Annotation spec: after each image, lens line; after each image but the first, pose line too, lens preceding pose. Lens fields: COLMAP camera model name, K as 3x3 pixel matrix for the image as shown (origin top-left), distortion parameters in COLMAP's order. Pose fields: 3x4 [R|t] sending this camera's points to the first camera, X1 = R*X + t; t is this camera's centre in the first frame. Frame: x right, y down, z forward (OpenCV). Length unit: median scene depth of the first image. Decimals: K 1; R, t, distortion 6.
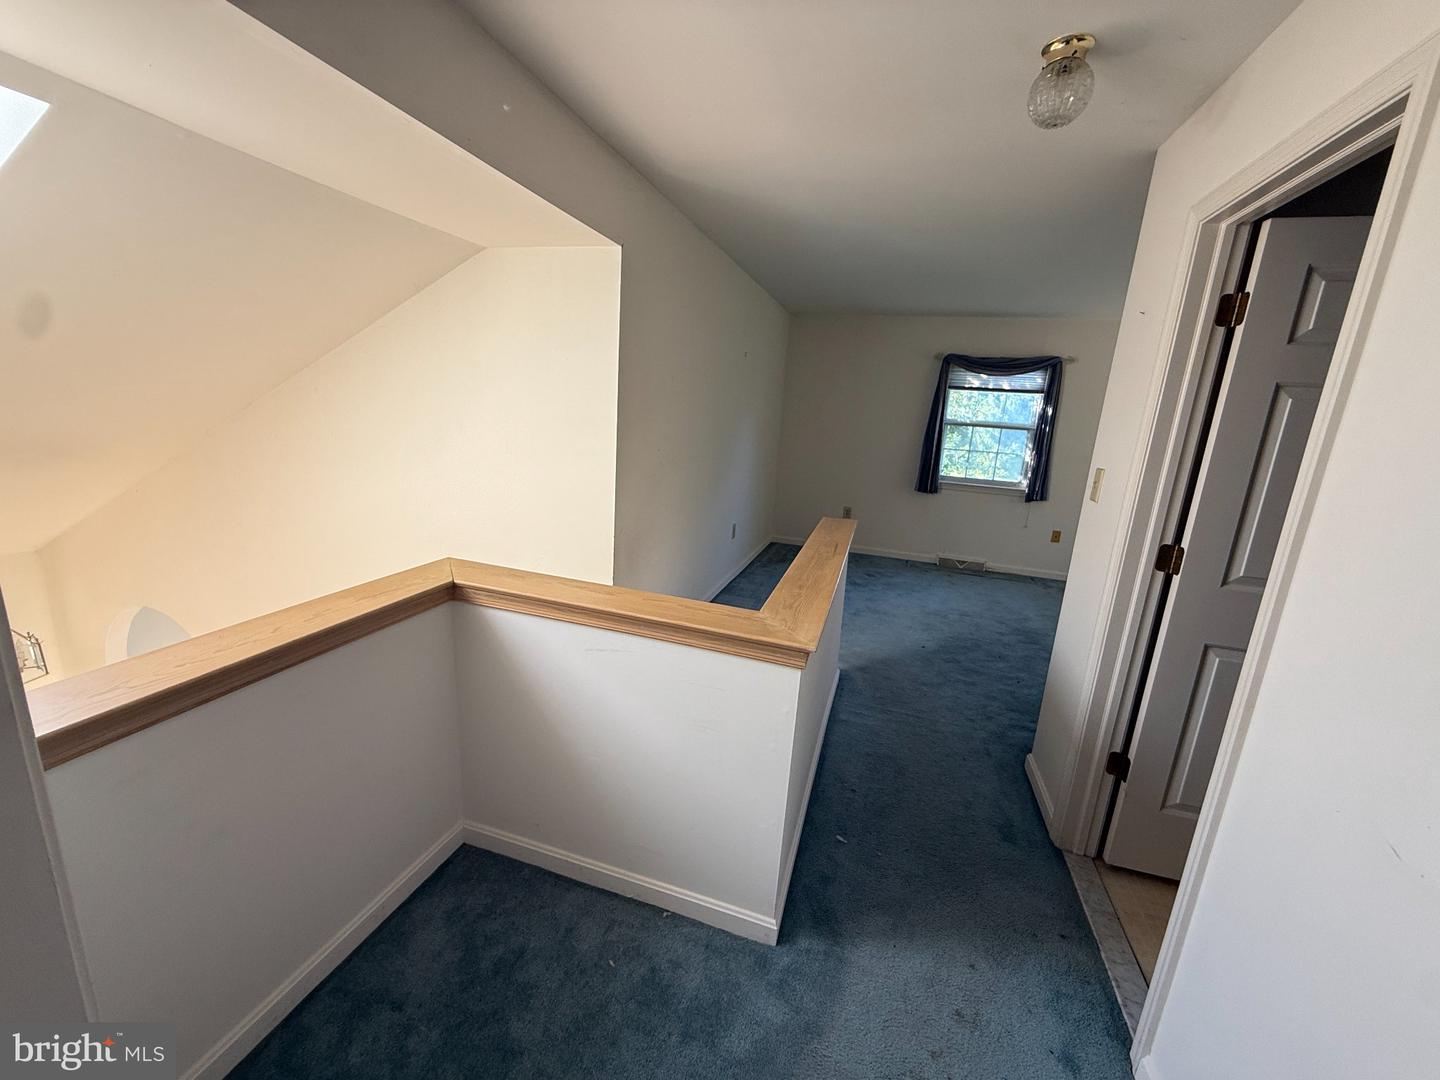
lens RADIAL K [[574.0, 0, 715.9], [0, 574.0, 538.4], [0, 0, 1]] dist [0.000367, -0.000061]
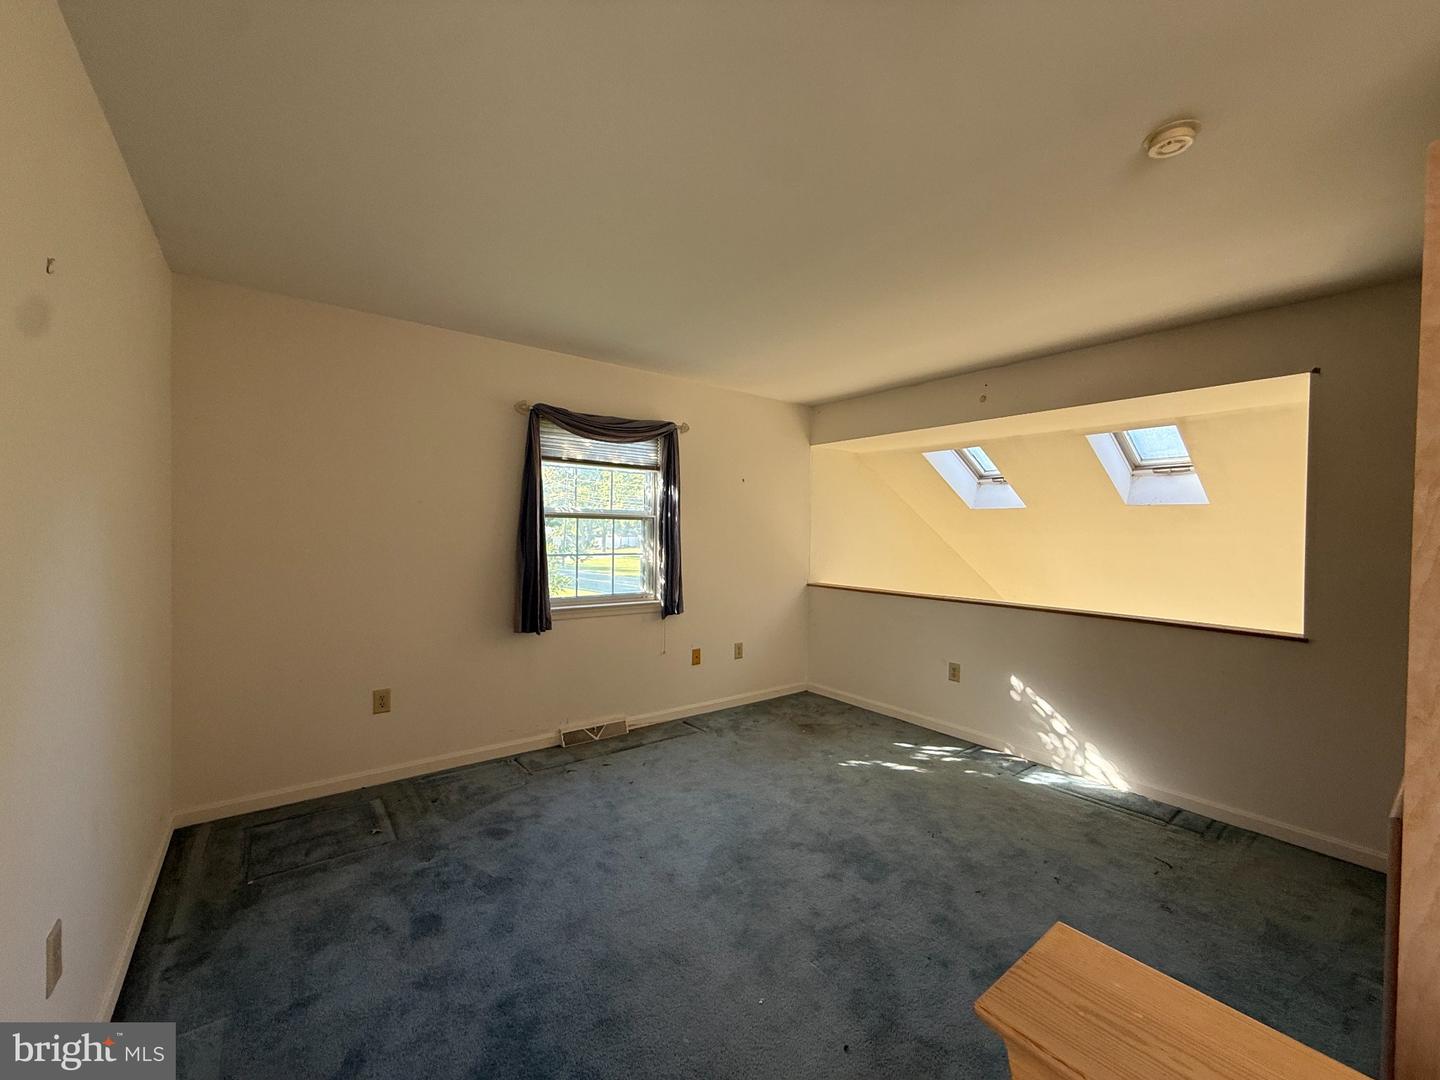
lens RADIAL K [[574.0, 0, 717.7], [0, 574.0, 544.7], [0, 0, 1]] dist [0.000367, -0.000061]
pose [[0.575595, -0.070221, 0.814714, 0.006550], [0.200645, 0.977977, -0.057462, -0.099992], [-0.792737, 0.196543, 0.577009, 0.521854]]
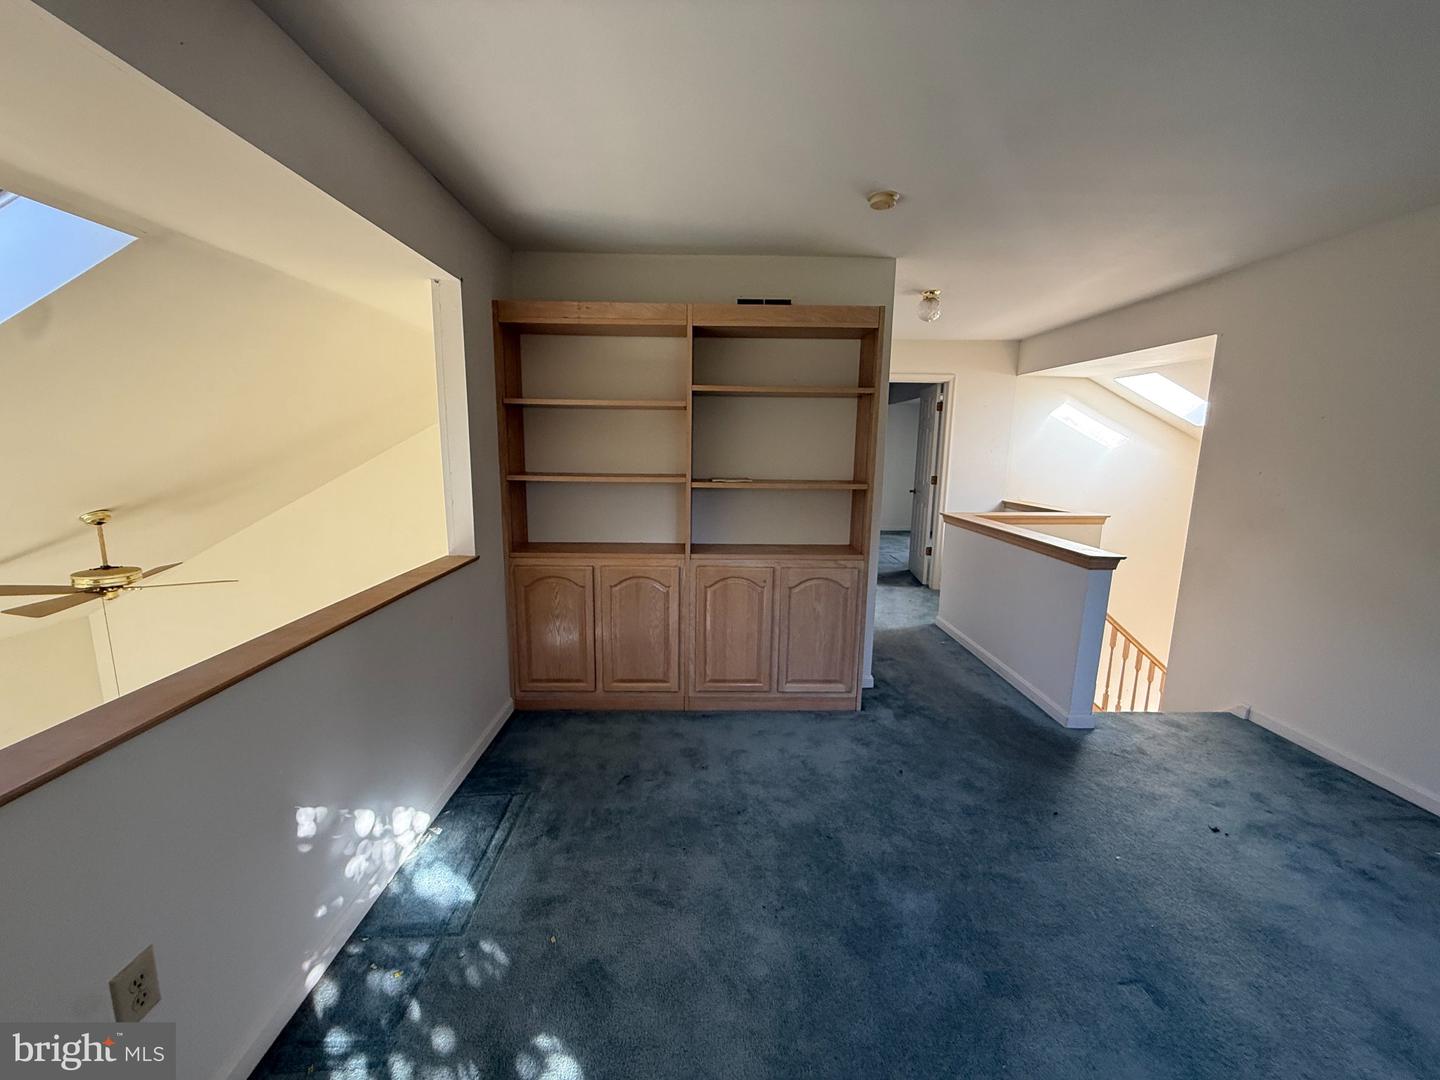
lens RADIAL K [[574.0, 0, 716.2], [0, 574.0, 540.9], [0, 0, 1]] dist [0.000367, -0.000061]
pose [[-0.949800, -0.019606, -0.312242, 0.628076], [-0.136496, 0.924006, 0.357185, -0.166454], [0.281511, 0.381874, -0.880298, 0.905304]]
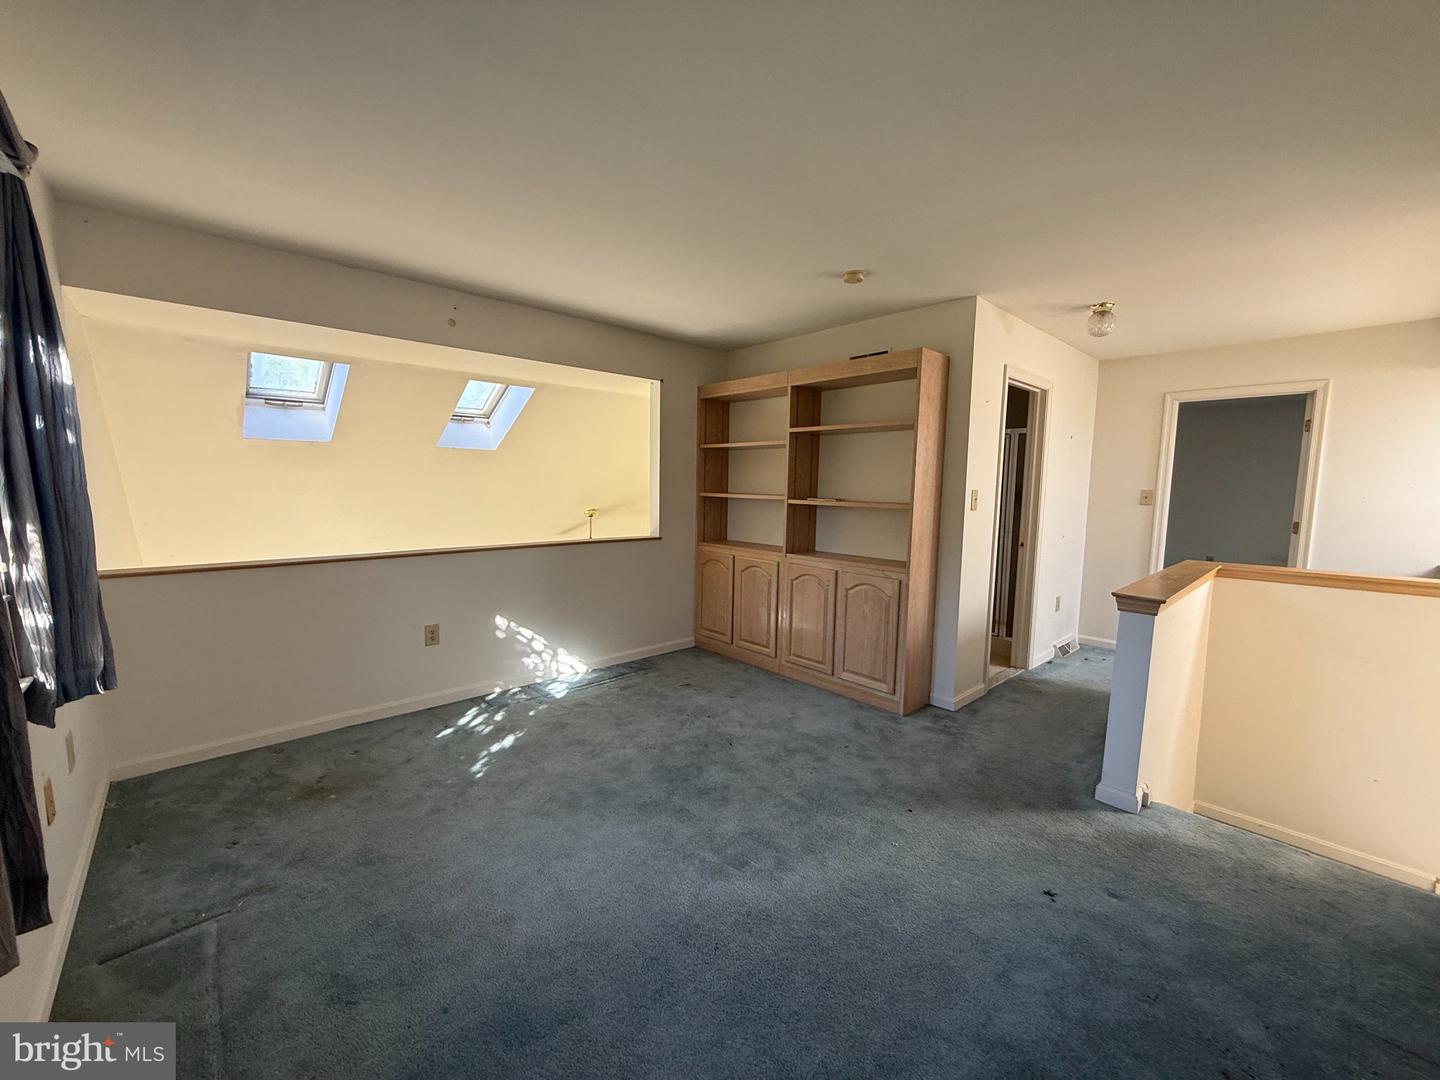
lens RADIAL K [[574.0, 0, 719.5], [0, 574.0, 541.2], [0, 0, 1]] dist [0.000367, -0.000061]
pose [[-0.859696, -0.126344, 0.494935, 0.185836], [0.046209, 0.945719, 0.321683, -0.209496], [-0.508712, 0.299420, -0.807193, 1.049872]]
